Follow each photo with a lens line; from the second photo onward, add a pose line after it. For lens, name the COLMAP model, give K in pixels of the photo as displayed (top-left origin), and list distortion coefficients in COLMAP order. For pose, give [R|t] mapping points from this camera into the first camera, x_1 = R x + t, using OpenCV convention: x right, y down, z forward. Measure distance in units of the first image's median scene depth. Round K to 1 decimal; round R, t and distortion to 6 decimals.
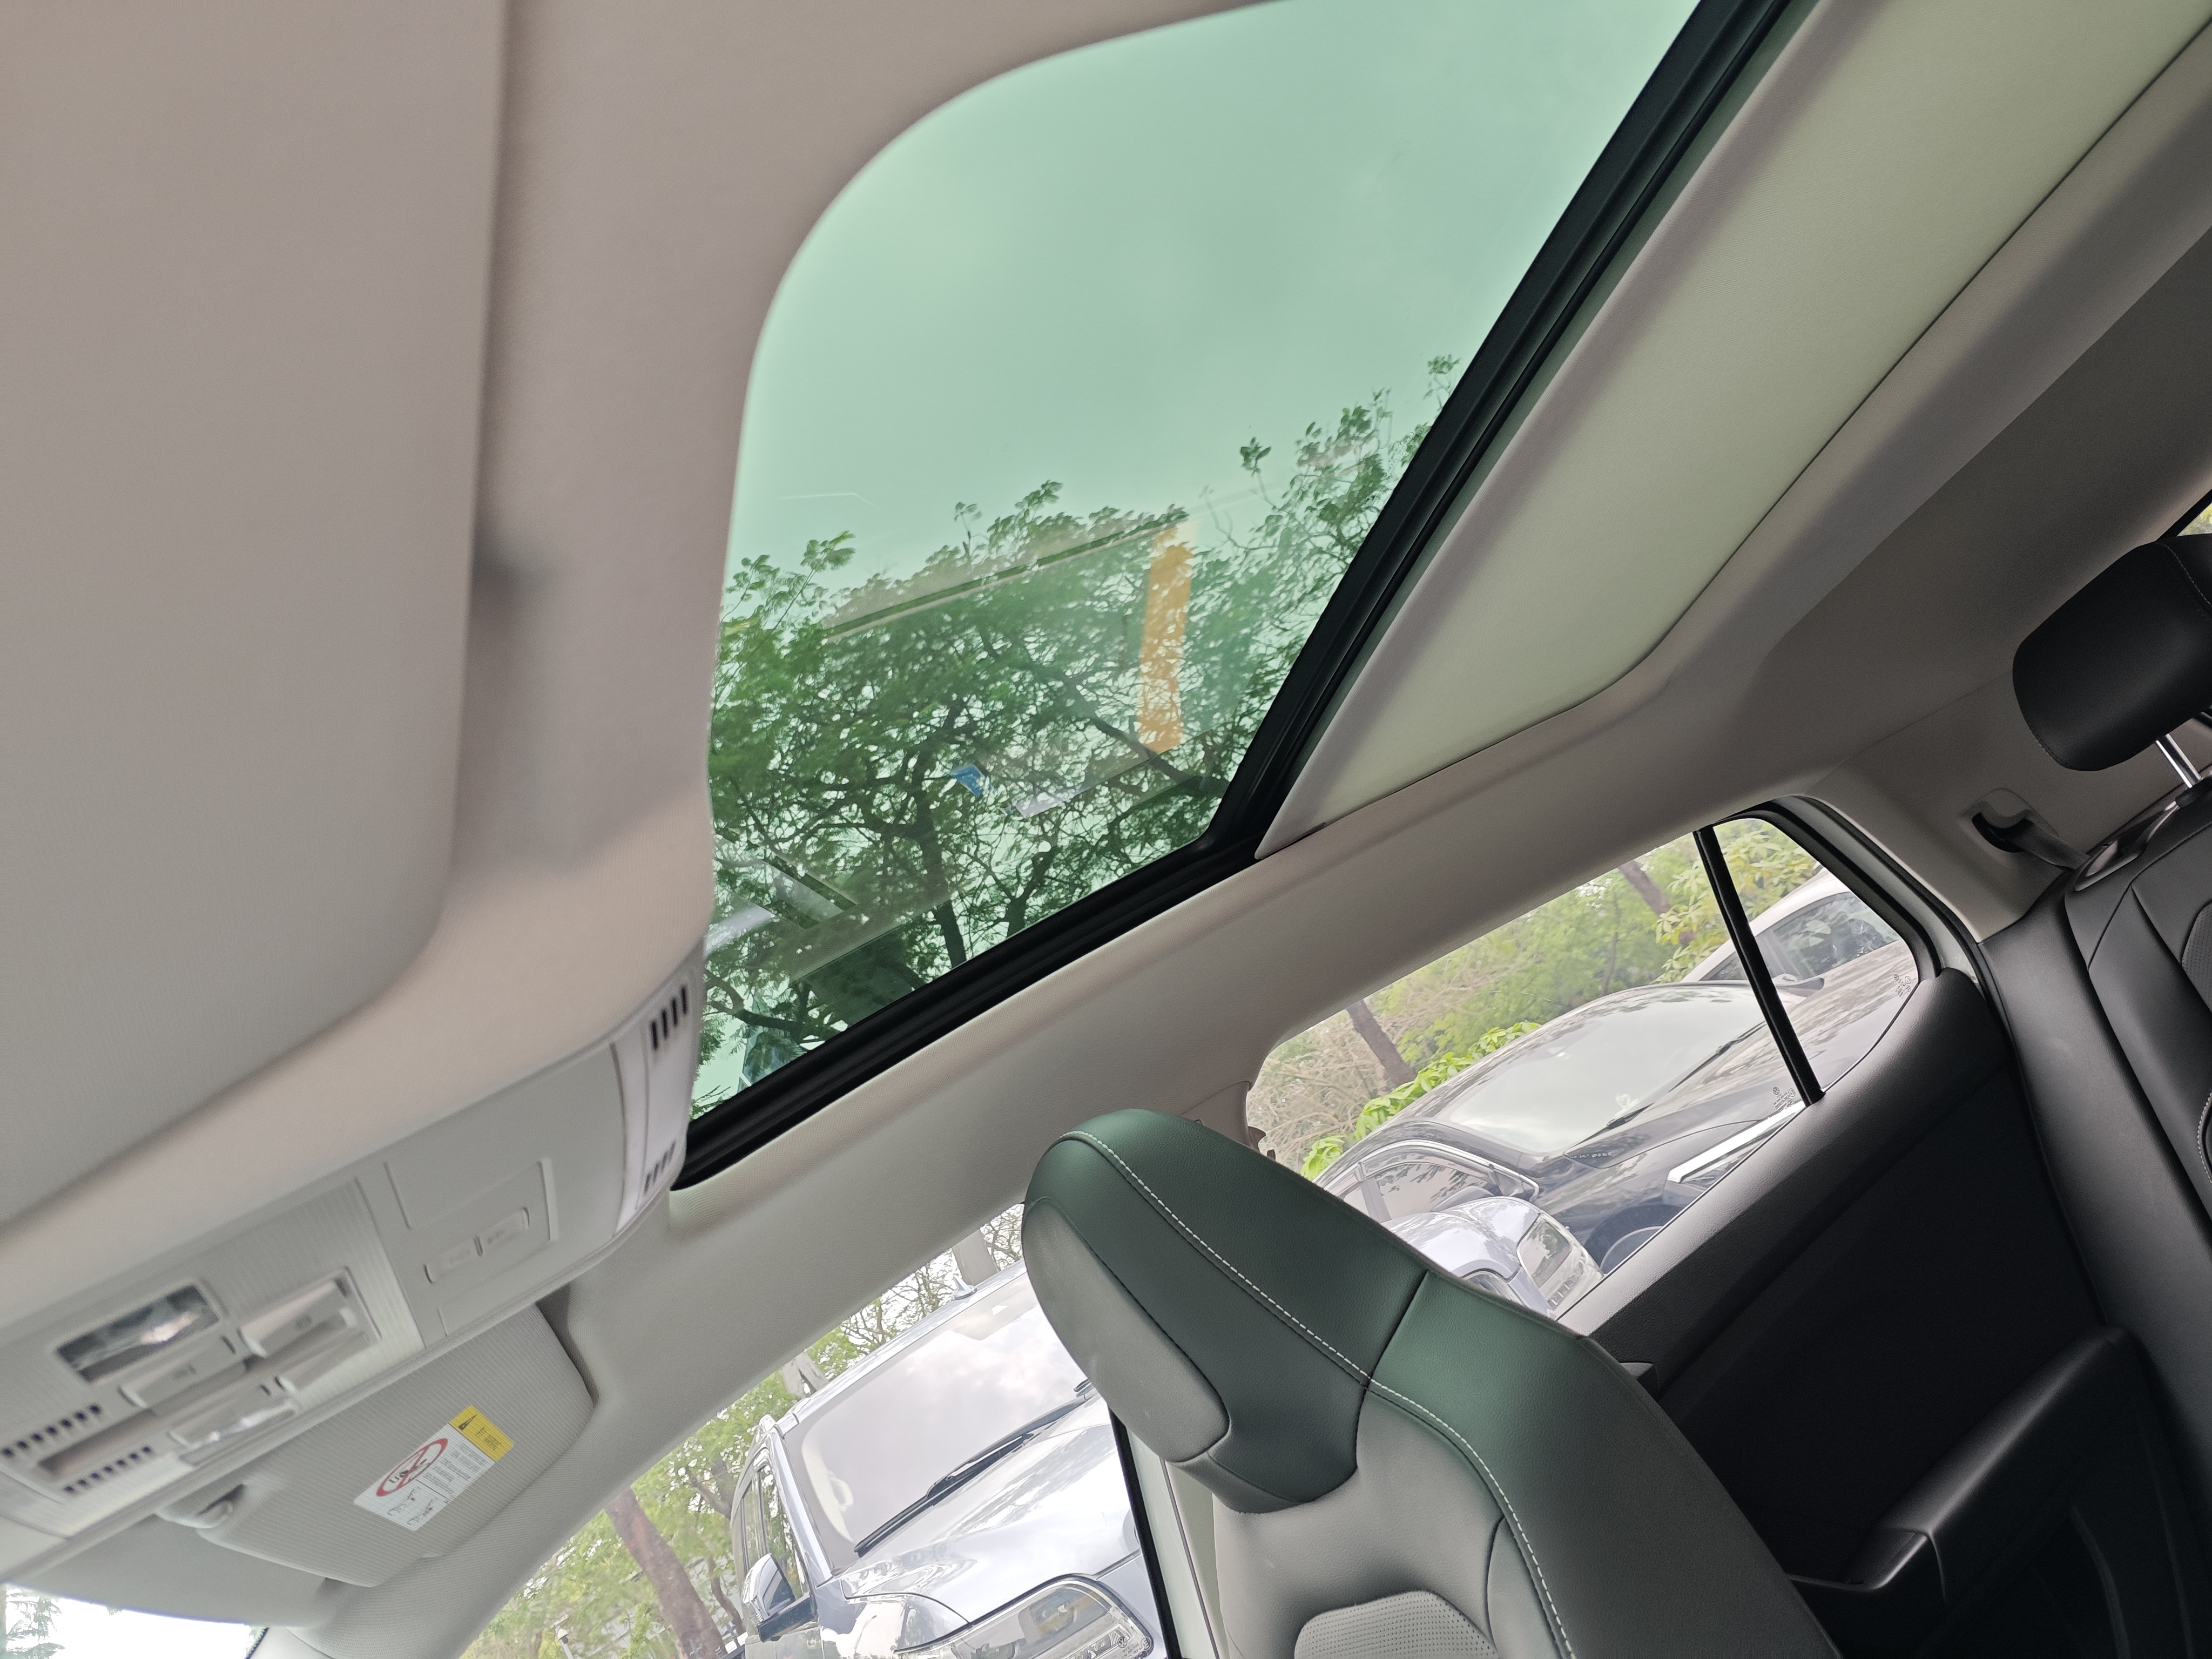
lens RADIAL K [[1610.5, 0, 1106.2], [0, 1610.5, 825.8], [0, 0, 1]] dist [0.037880, -0.082292]
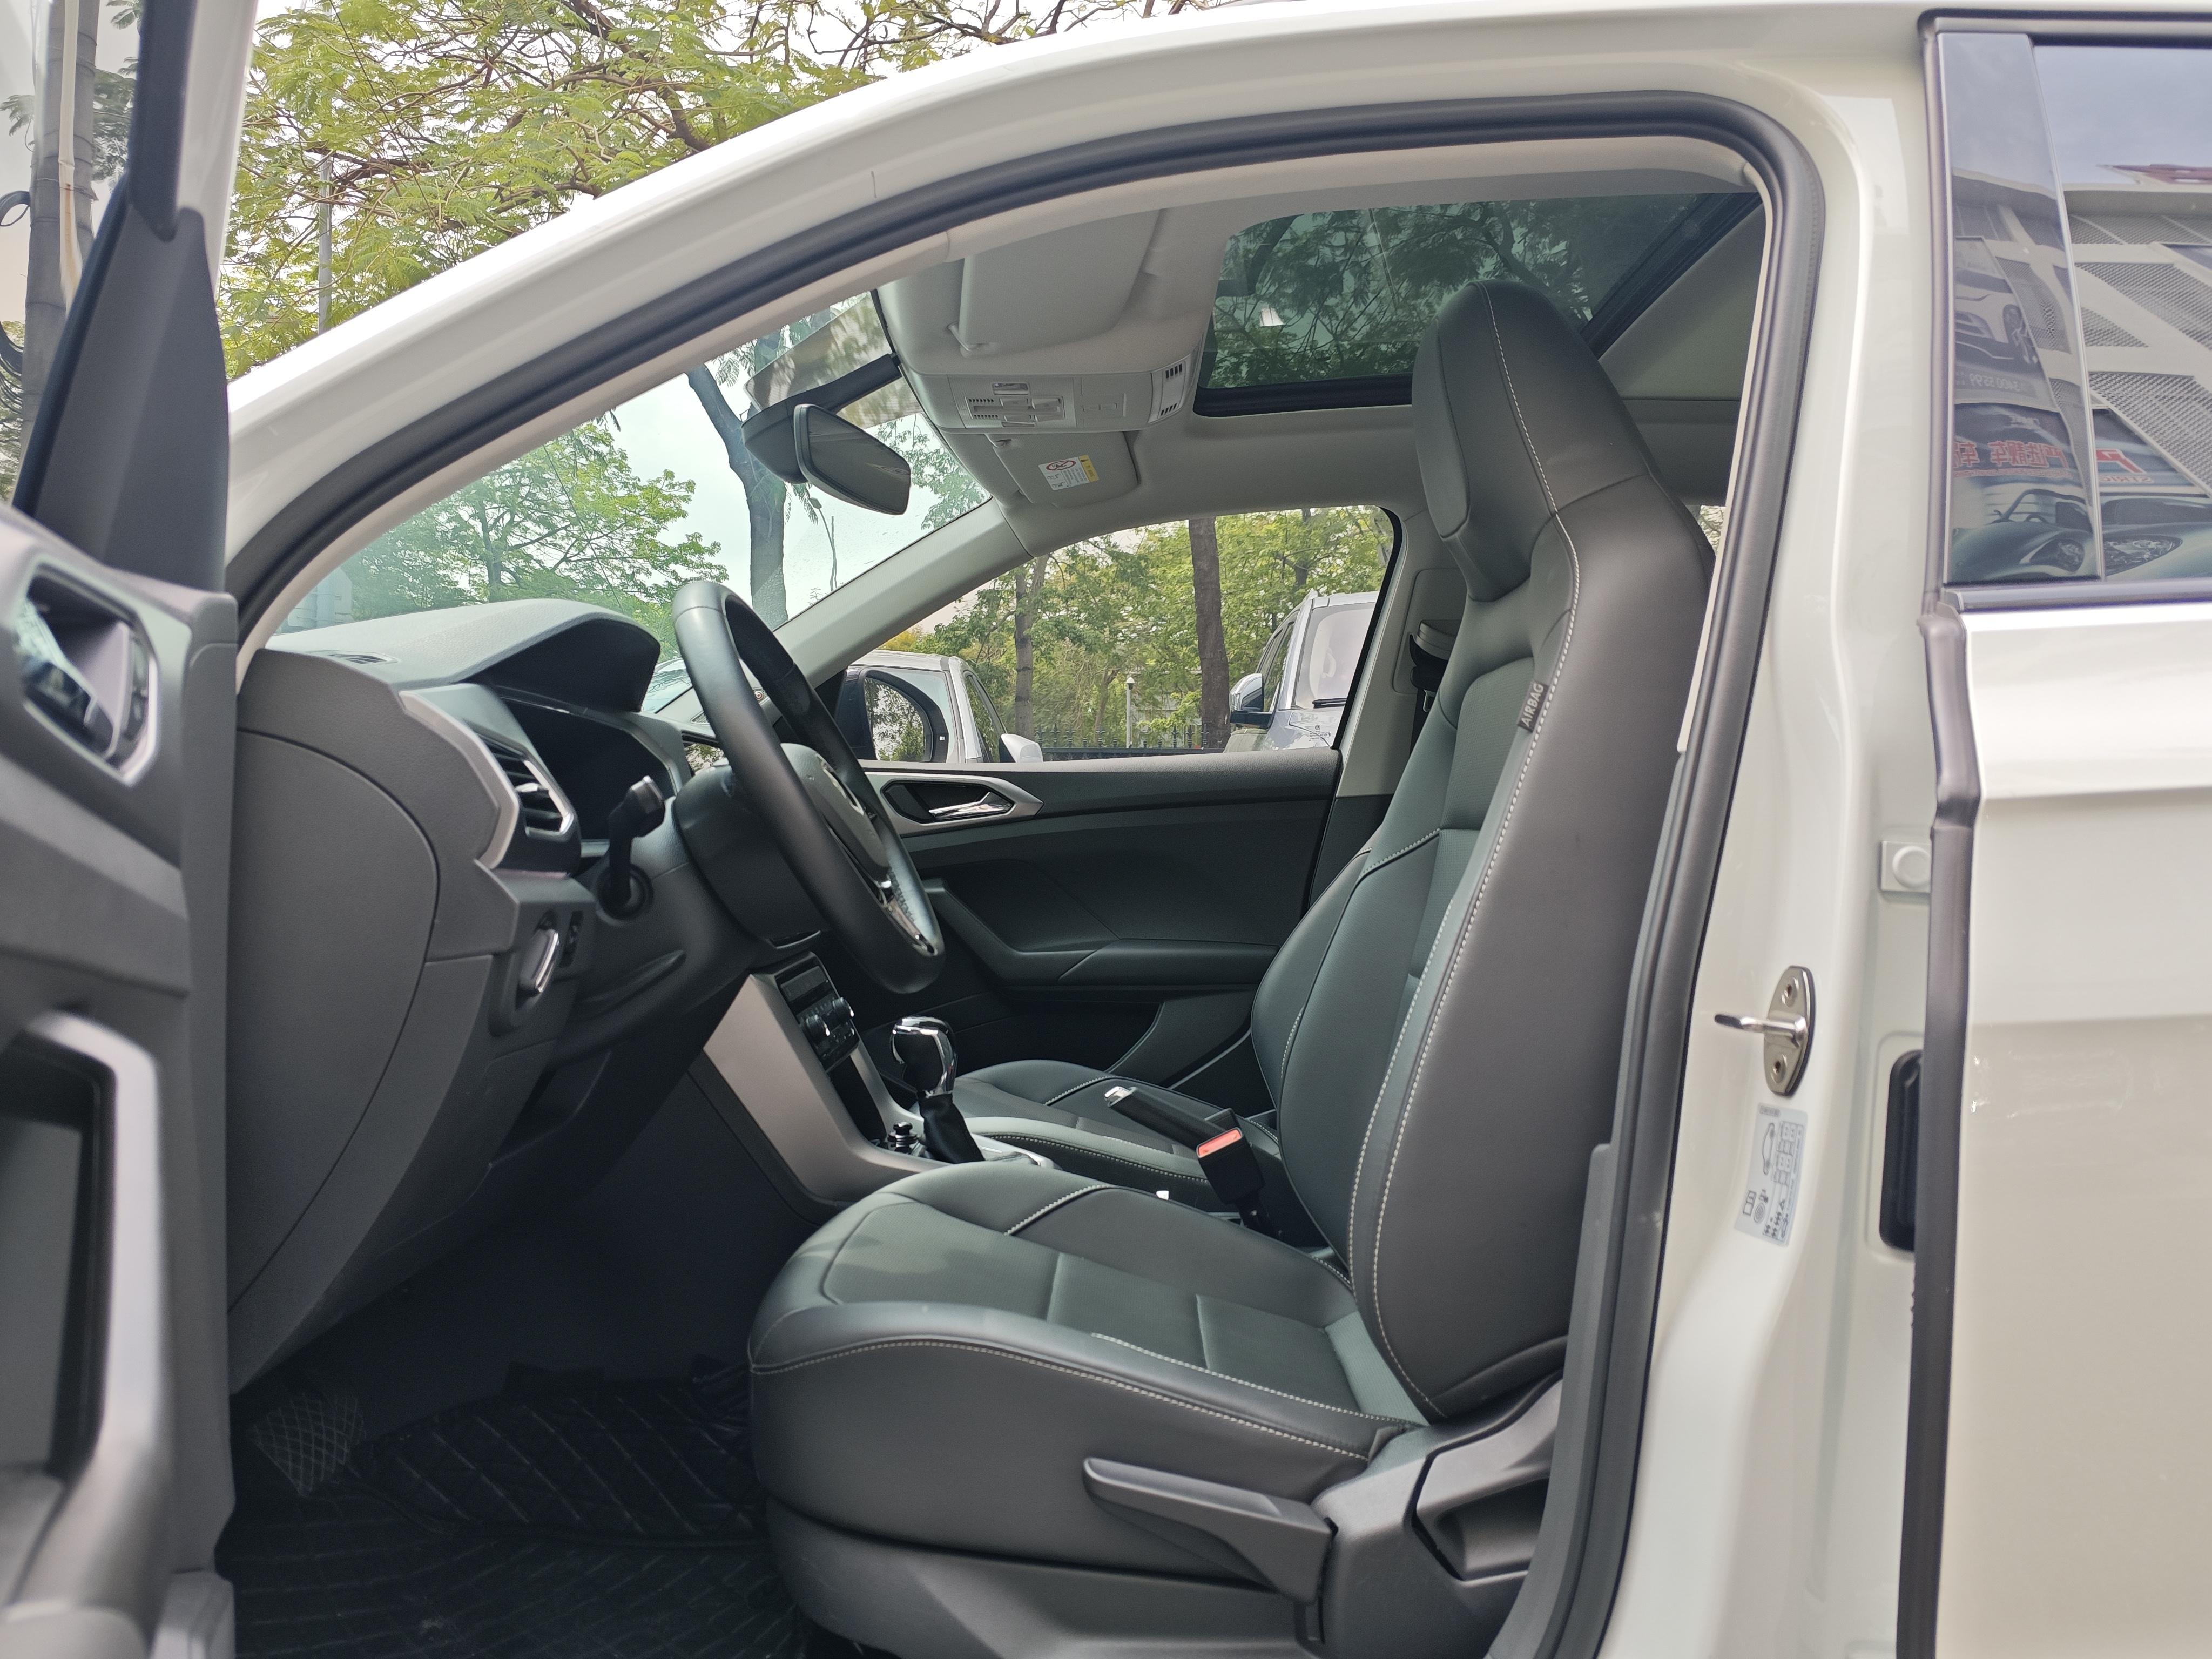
lens RADIAL K [[1610.5, 0, 1106.2], [0, 1610.5, 825.8], [0, 0, 1]] dist [0.037880, -0.082292]
pose [[0.798502, 0.544785, -0.256134, 0.601935], [-0.371234, 0.780564, 0.502897, -0.477038], [0.473899, -0.306479, 0.825524, -1.270588]]
